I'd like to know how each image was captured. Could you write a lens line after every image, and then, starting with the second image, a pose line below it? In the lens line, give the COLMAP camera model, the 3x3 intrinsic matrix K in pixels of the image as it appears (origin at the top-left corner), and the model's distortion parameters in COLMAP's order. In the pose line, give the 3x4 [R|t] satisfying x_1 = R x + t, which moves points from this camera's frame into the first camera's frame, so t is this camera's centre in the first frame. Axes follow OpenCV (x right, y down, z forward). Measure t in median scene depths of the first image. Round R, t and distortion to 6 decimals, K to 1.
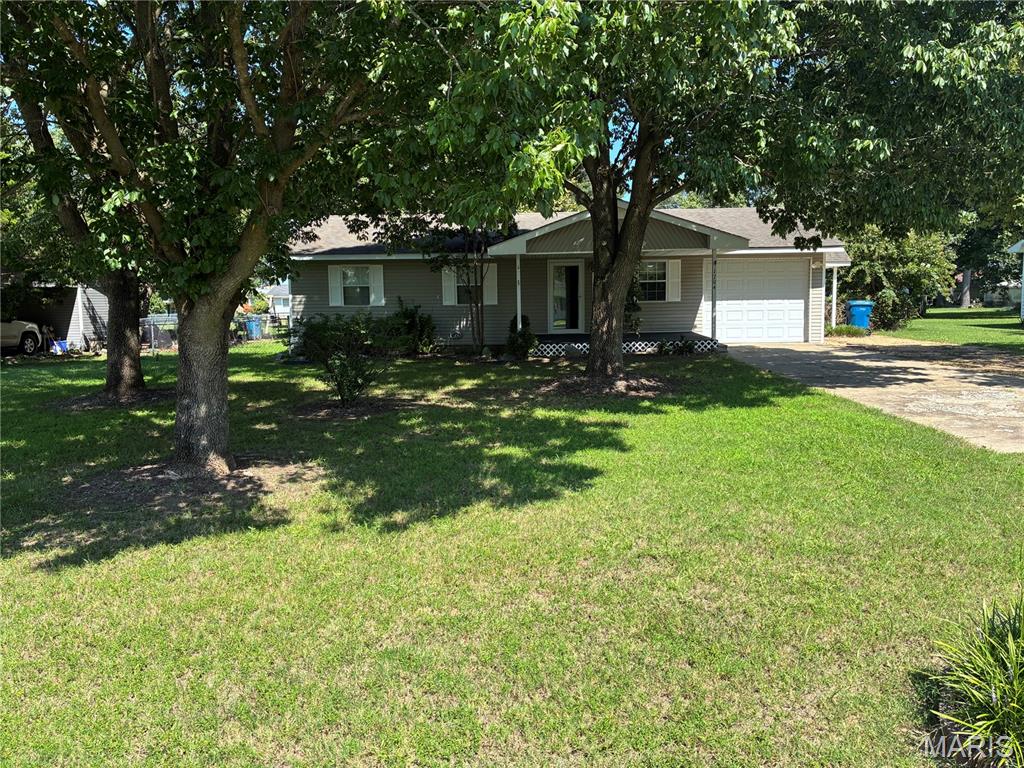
lens RADIAL K [[769.3, 0, 514.5], [0, 769.3, 378.4], [0, 0, 1]] dist [0.064642, -0.091232]
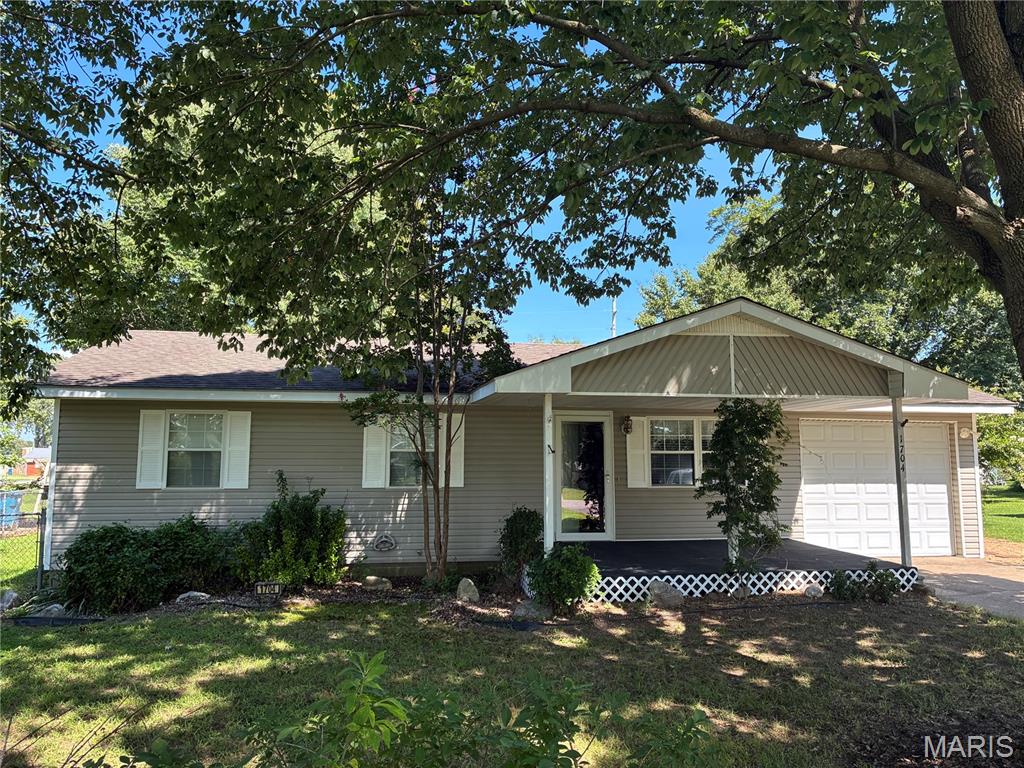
lens RADIAL K [[769.3, 0, 514.5], [0, 769.3, 378.4], [0, 0, 1]] dist [0.064642, -0.091232]
pose [[0.976712, 0.039984, 0.210798, -0.108689], [0.007288, 0.975732, -0.218846, -0.051487], [-0.214432, 0.215286, 0.952718, 0.449135]]
